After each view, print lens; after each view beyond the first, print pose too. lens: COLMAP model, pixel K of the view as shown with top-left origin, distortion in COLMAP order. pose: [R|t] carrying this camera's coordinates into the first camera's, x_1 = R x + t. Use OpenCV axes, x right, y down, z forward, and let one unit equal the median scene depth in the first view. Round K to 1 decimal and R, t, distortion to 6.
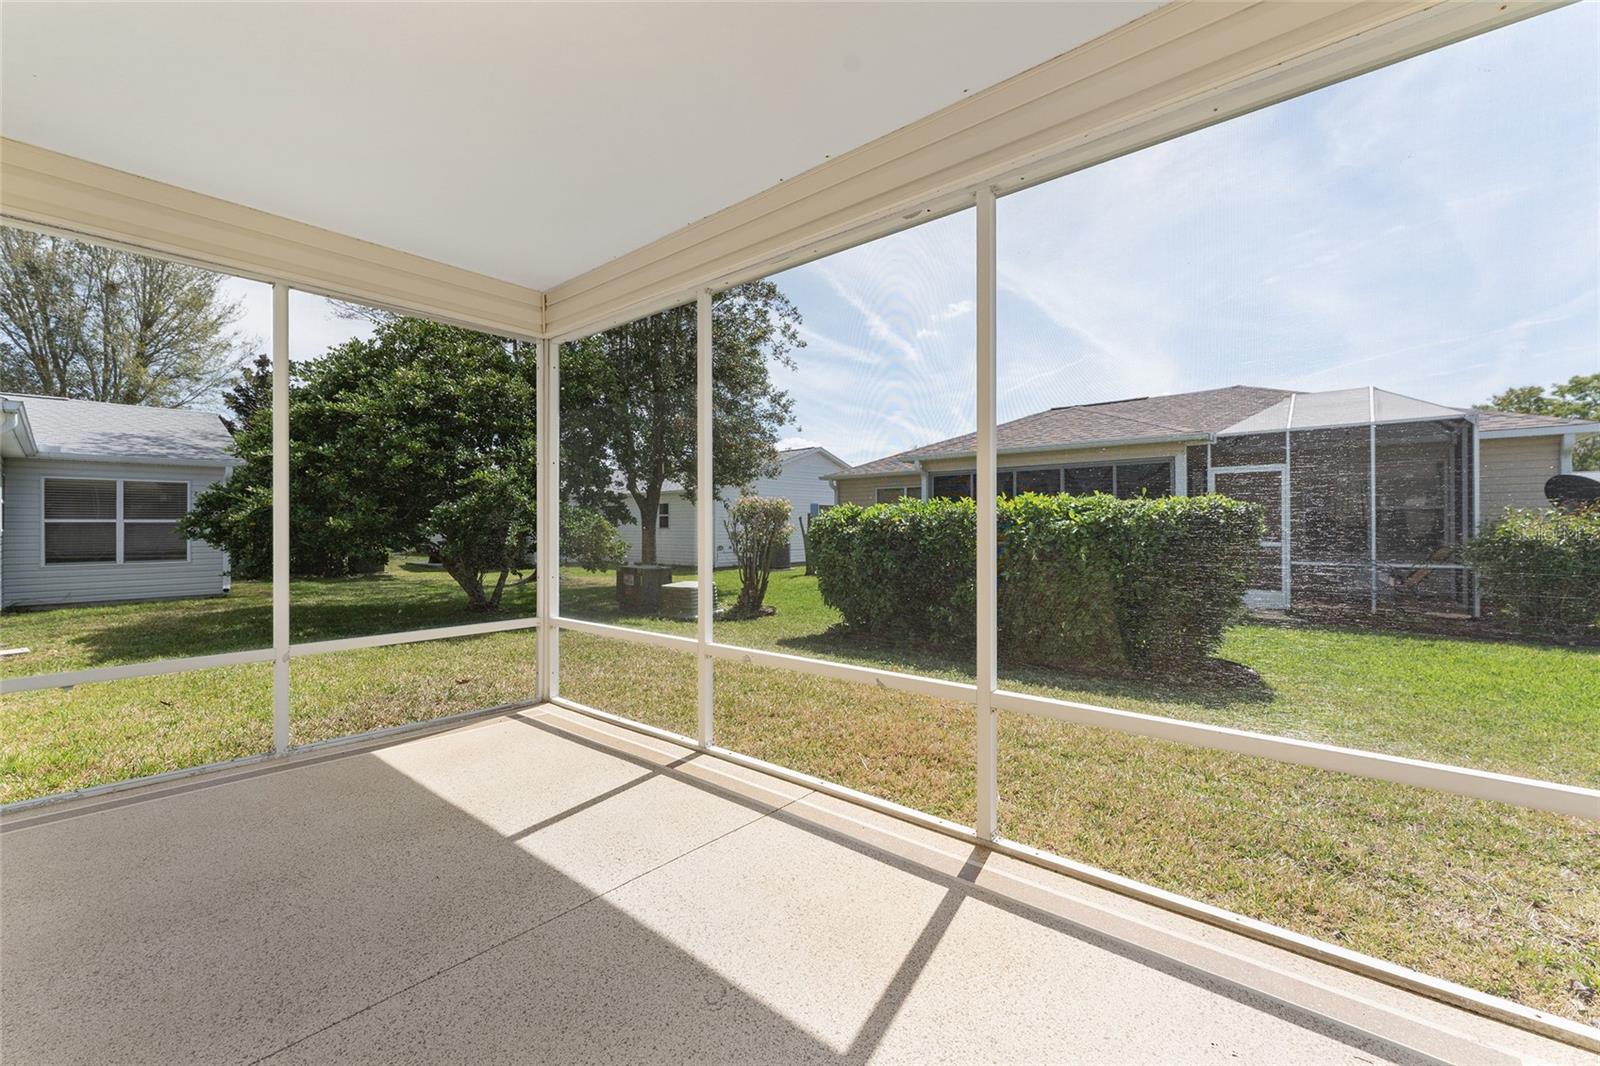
lens RADIAL K [[652.7, 0, 804.9], [0, 652.7, 538.4], [0, 0, 1]] dist [0.001539, -0.000587]
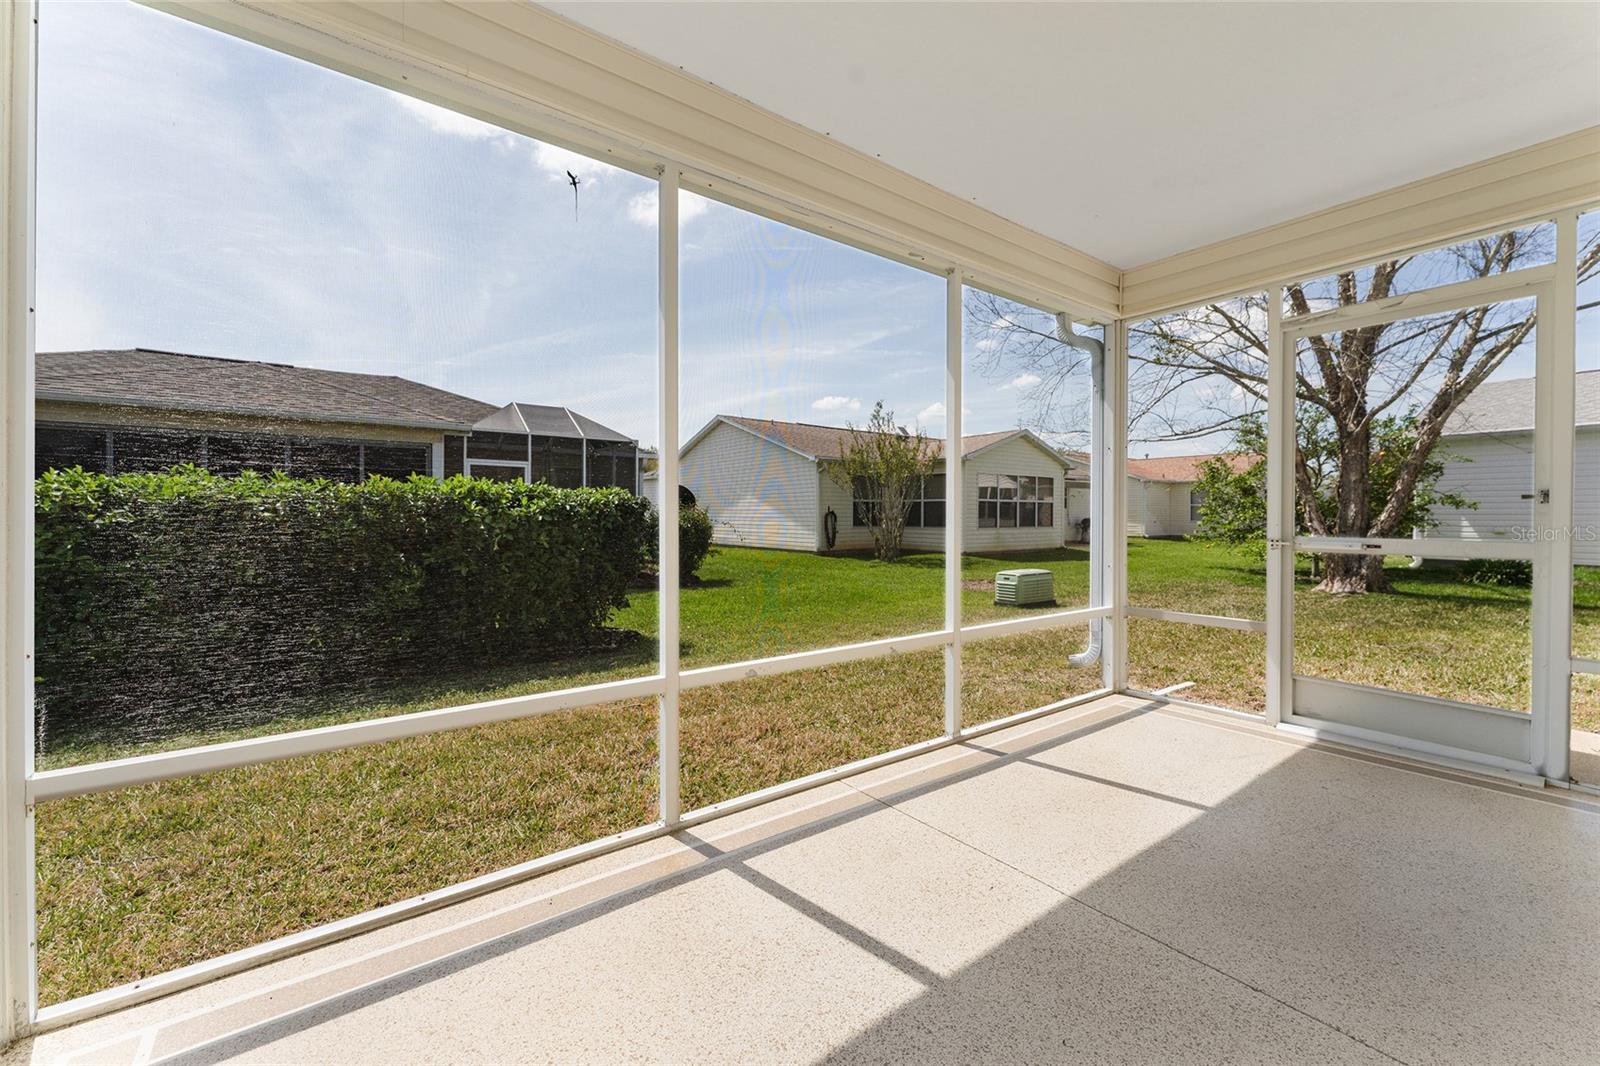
lens RADIAL K [[652.7, 0, 804.6], [0, 652.7, 517.1], [0, 0, 1]] dist [0.001539, -0.000587]
pose [[0.220310, 0.002772, 0.975426, -0.933691], [0.015058, 0.999867, -0.006242, 0.000156], [-0.975314, 0.016063, 0.220239, 0.819609]]
